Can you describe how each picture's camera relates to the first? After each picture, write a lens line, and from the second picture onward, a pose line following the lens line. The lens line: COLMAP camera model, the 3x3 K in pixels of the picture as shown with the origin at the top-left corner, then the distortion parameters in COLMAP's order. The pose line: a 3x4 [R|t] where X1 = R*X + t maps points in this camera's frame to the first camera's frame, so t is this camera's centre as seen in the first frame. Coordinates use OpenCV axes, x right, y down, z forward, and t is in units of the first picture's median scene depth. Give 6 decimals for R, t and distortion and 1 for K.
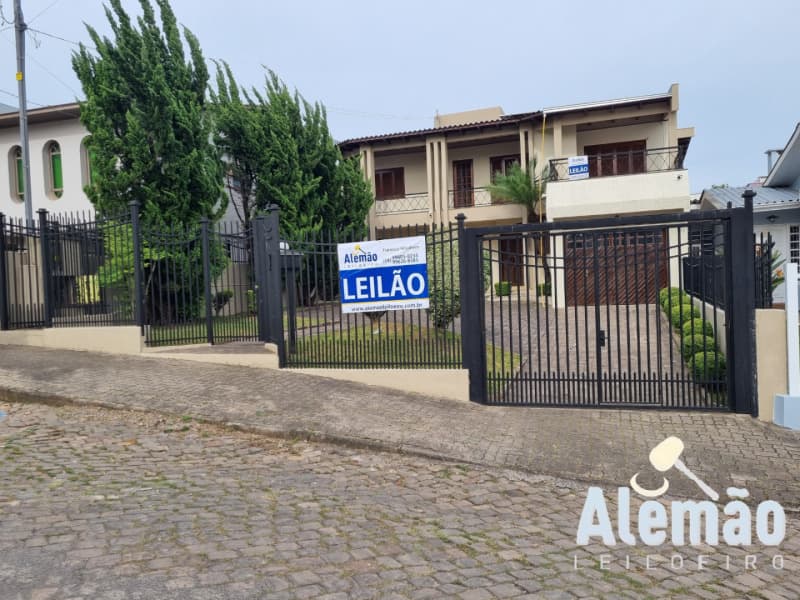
lens RADIAL K [[614.0, 0, 411.9], [0, 614.0, 303.2], [0, 0, 1]] dist [0.074055, -0.048317]
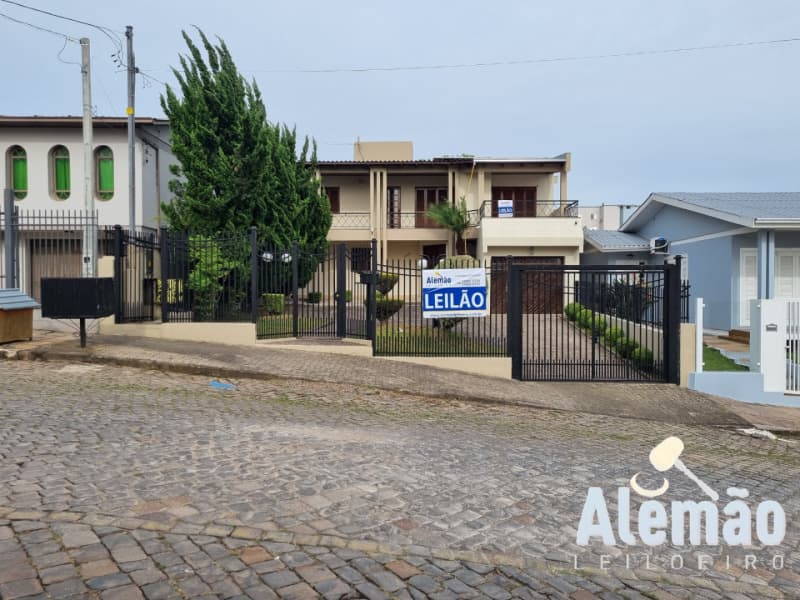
lens RADIAL K [[612.9, 0, 414.5], [0, 612.9, 298.1], [0, 0, 1]] dist [0.063272, -0.001770]
pose [[0.954896, 0.035591, 0.294799, -0.454110], [-0.033061, 0.999361, -0.013563, -0.008233], [-0.295094, 0.003204, 0.955463, -0.292359]]
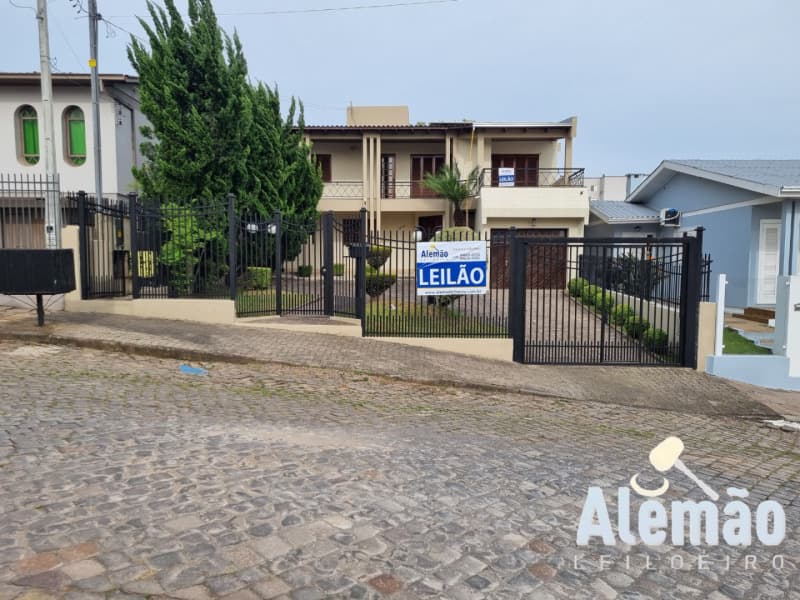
lens RADIAL K [[610.0, 0, 405.0], [0, 610.0, 309.7], [0, 0, 1]] dist [0.072893, -0.050650]
pose [[0.957489, 0.021248, 0.287688, -0.418810], [-0.037284, 0.998034, 0.050379, -0.014588], [-0.286052, -0.058964, 0.956398, -0.195348]]
